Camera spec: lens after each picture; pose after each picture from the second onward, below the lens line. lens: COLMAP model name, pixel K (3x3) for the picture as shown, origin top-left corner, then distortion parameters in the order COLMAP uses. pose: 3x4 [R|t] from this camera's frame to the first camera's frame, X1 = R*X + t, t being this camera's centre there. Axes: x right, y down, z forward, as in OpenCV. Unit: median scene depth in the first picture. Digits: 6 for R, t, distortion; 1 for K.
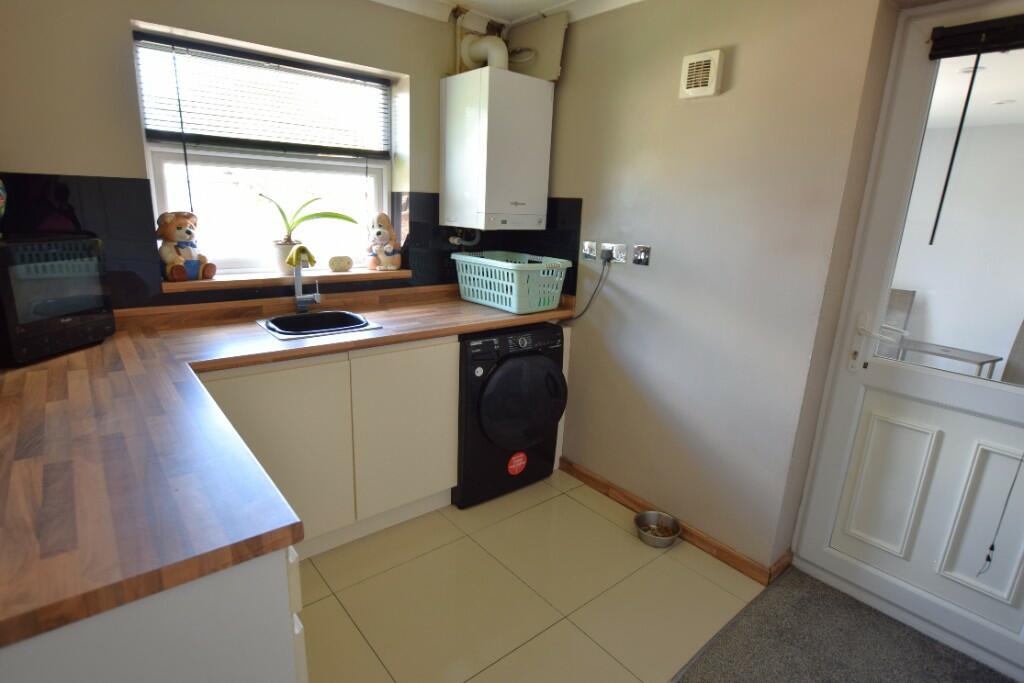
lens RADIAL K [[522.4, 0, 504.2], [0, 522.4, 342.8], [0, 0, 1]] dist [-0.016471, -0.000675]
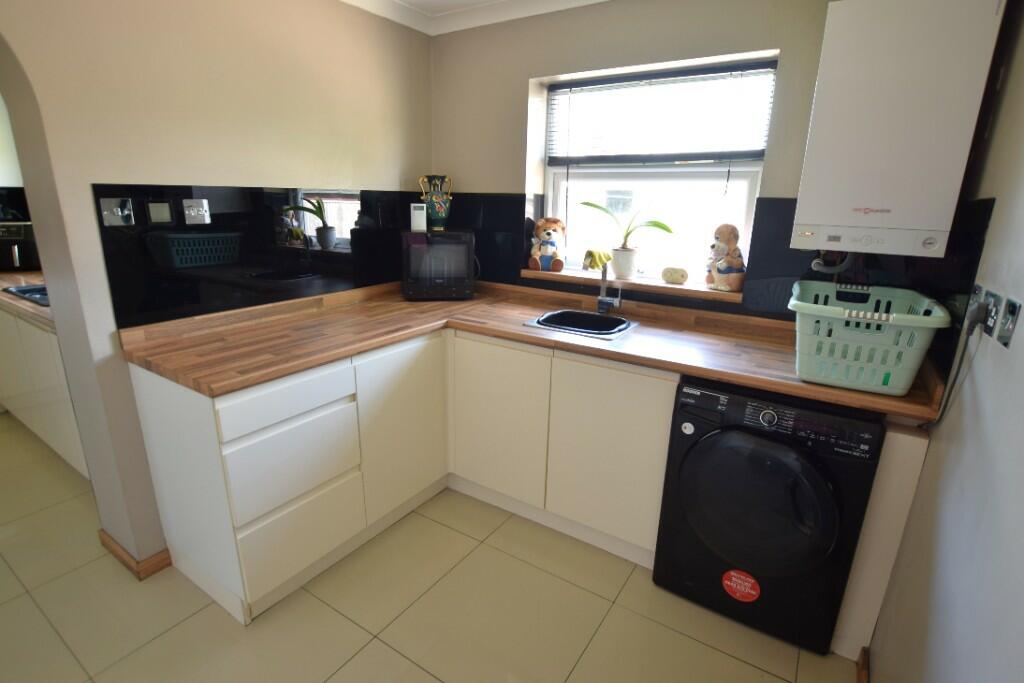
lens RADIAL K [[492.3, 0, 511.2], [0, 492.3, 341.7], [0, 0, 1]] dist [-0.011338, -0.000105]
pose [[0.316657, 0.229957, -0.920243, 0.461365], [-0.255788, 0.954929, 0.150608, -0.098777], [0.913400, 0.187696, 0.361206, 0.440640]]
